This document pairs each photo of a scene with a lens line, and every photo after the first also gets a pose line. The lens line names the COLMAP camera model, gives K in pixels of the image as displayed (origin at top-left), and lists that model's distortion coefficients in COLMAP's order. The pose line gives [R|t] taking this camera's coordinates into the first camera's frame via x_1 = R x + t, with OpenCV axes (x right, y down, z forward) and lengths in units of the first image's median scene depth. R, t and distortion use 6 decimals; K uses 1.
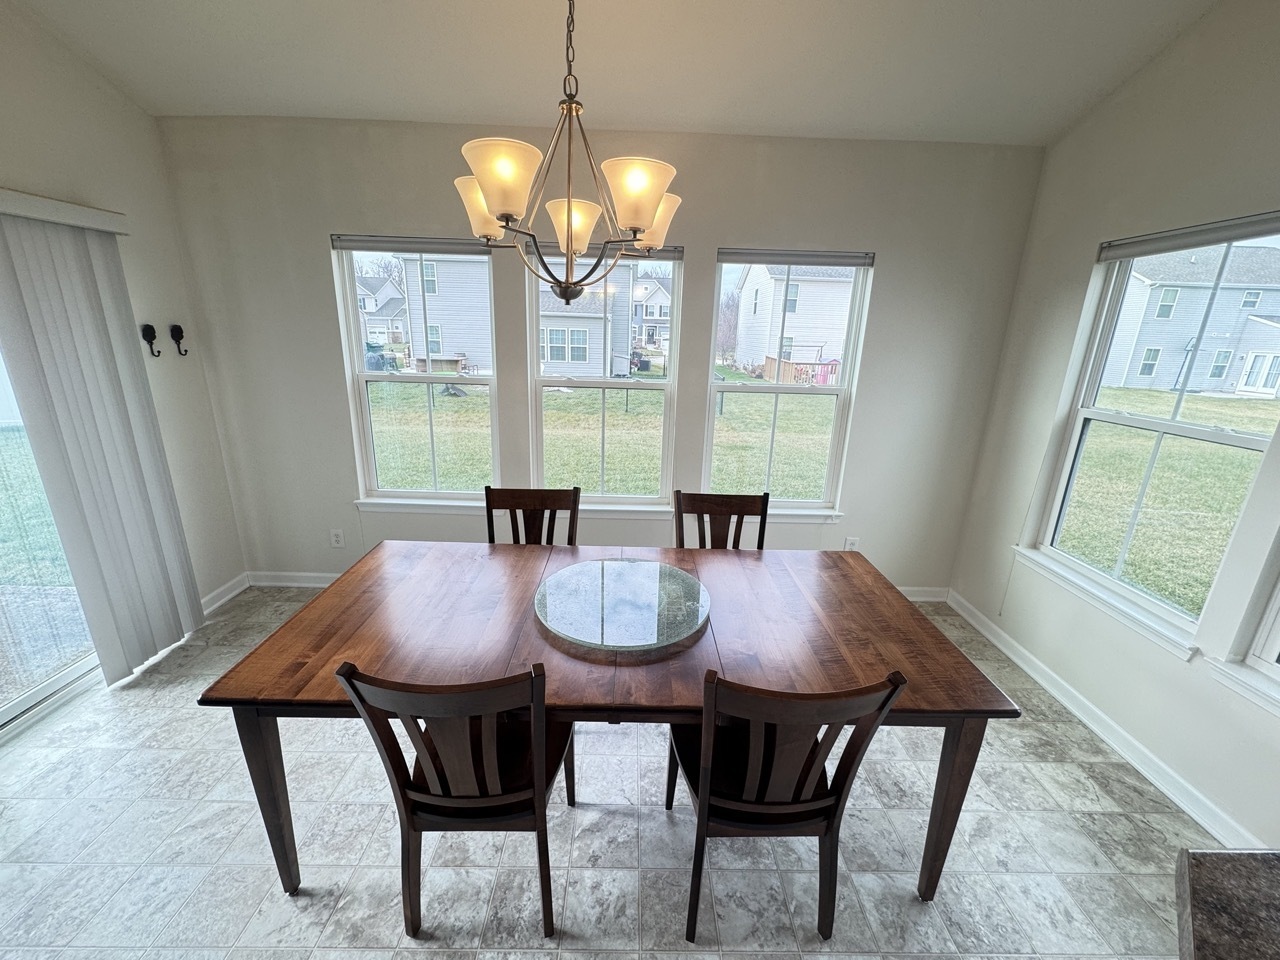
lens RADIAL K [[508.6, 0, 639.0], [0, 508.6, 482.3], [0, 0, 1]] dist [-0.002093, 0.000879]
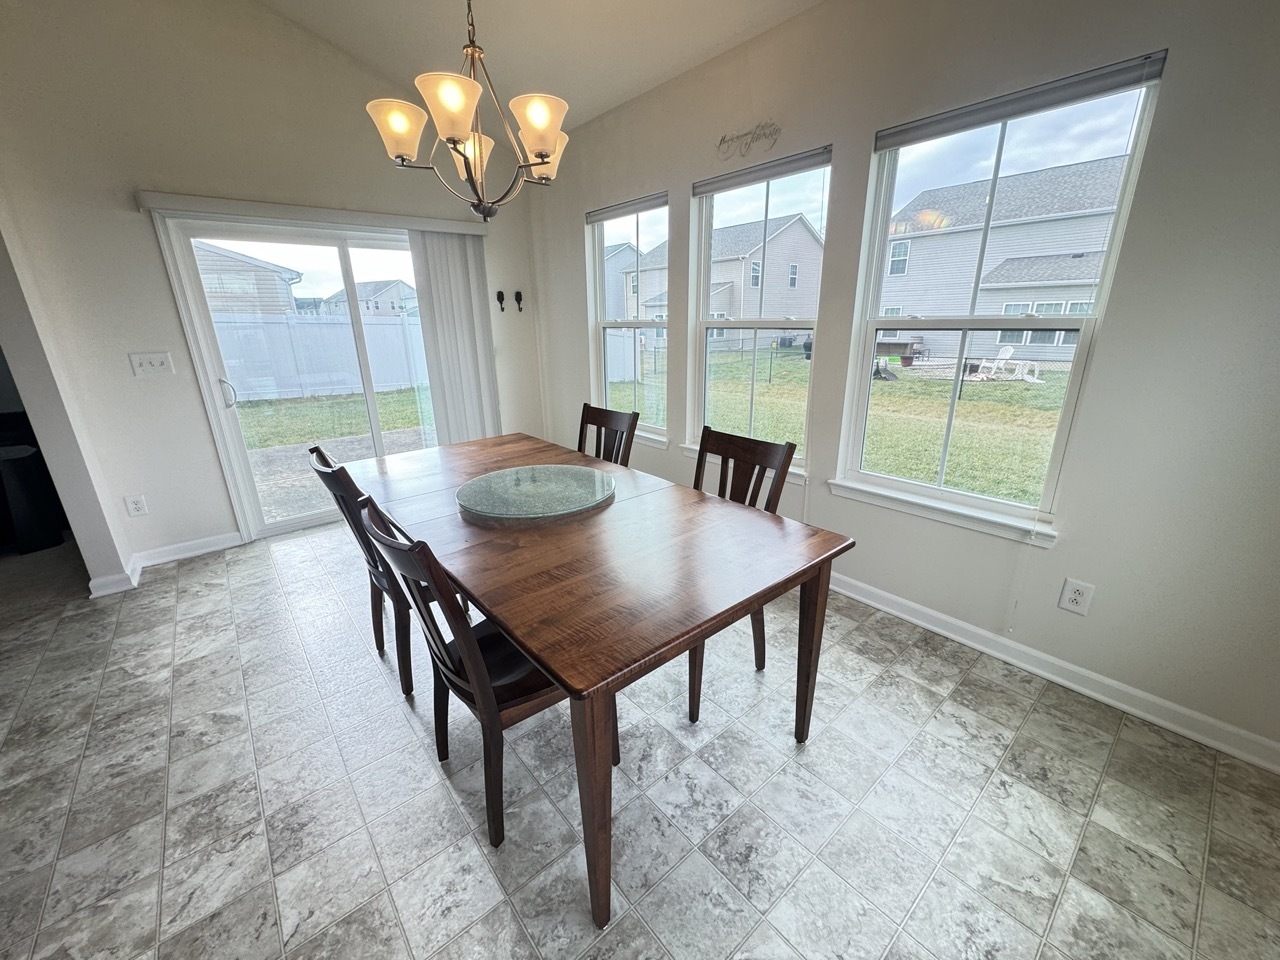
lens RADIAL K [[508.6, 0, 646.1], [0, 508.6, 484.3], [0, 0, 1]] dist [-0.002093, 0.000879]
pose [[0.639717, 0.199313, -0.742319, 0.699480], [-0.183011, 0.977515, 0.104748, 0.041360], [0.746505, 0.068843, 0.661809, 0.322780]]
